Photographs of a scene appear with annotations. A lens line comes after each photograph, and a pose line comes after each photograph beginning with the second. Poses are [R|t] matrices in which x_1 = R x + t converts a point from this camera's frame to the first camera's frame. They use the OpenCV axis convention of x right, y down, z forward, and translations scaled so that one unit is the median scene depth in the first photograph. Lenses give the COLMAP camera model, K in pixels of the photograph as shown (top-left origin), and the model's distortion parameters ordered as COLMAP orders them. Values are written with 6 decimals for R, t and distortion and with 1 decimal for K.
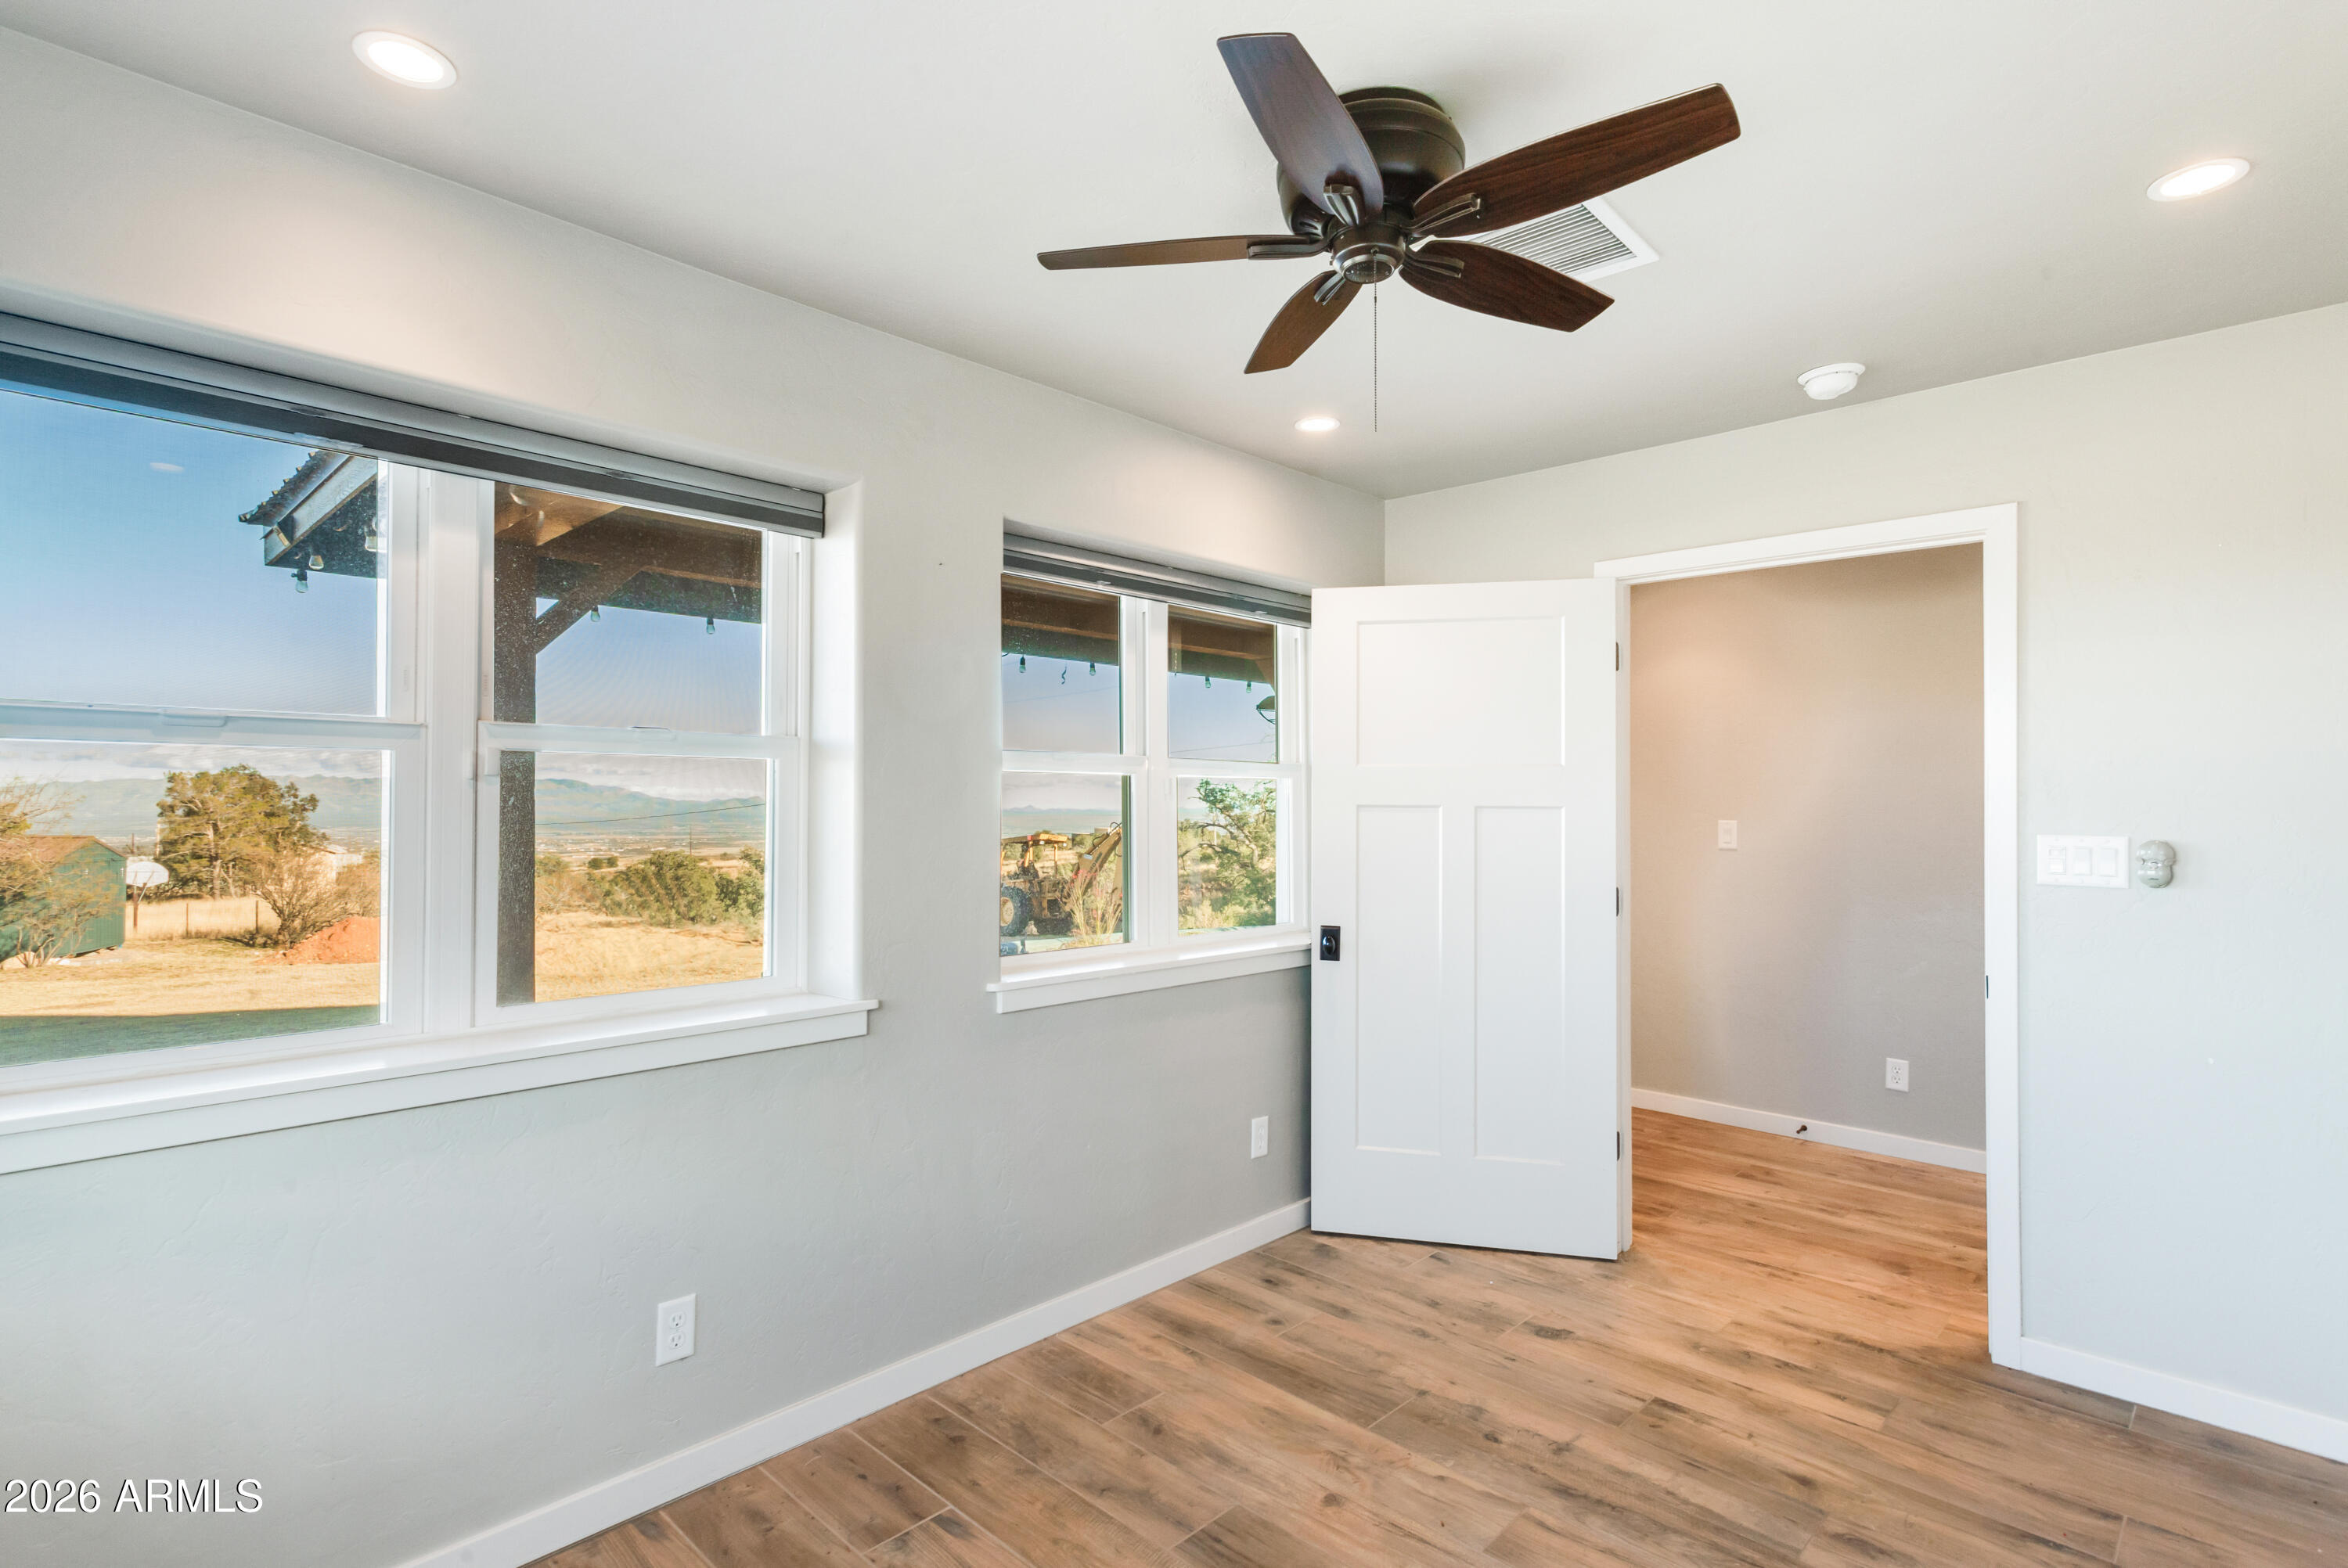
lens RADIAL K [[1150.2, 0, 1166.9], [0, 1150.2, 783.5], [0, 0, 1]] dist [0.000930, 0.001359]
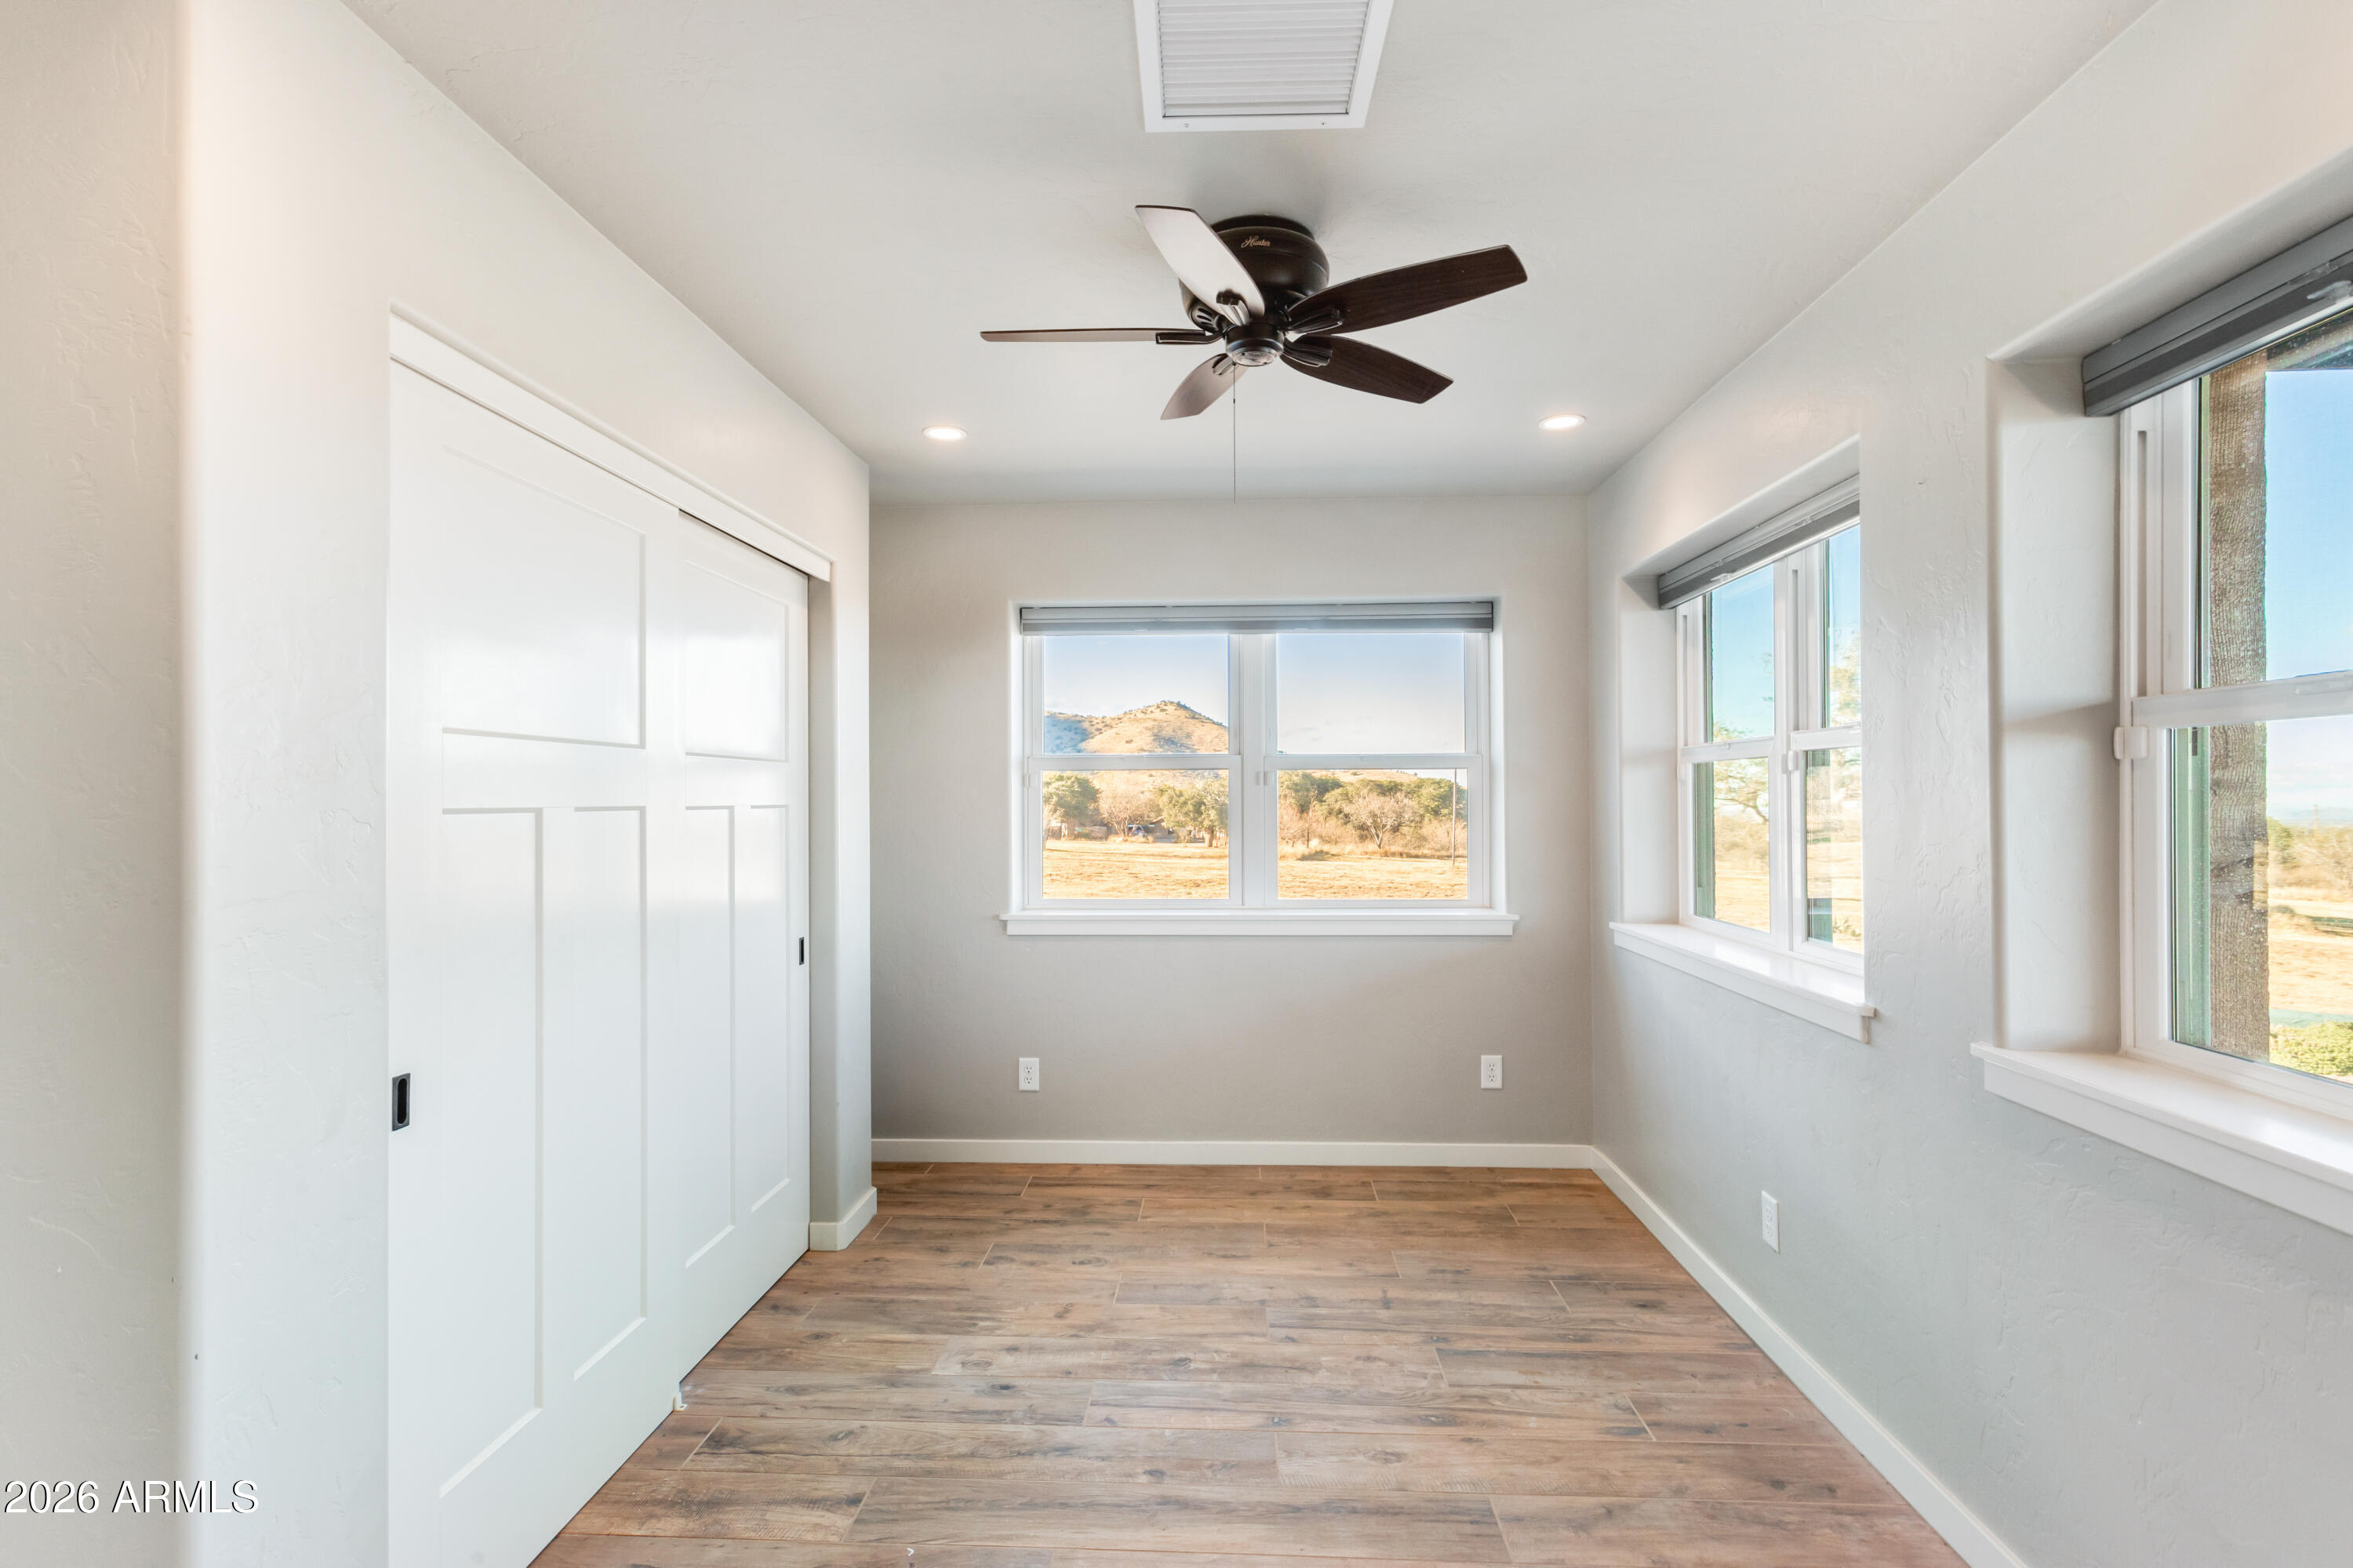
lens RADIAL K [[1152.8, 0, 1184.2], [0, 1152.8, 787.0], [0, 0, 1]] dist [0.000930, 0.001359]
pose [[-0.743156, 0.001719, -0.669116, 0.609085], [0.014092, 0.999815, -0.013083, 0.015498], [0.668970, -0.019152, -0.743043, 1.070333]]
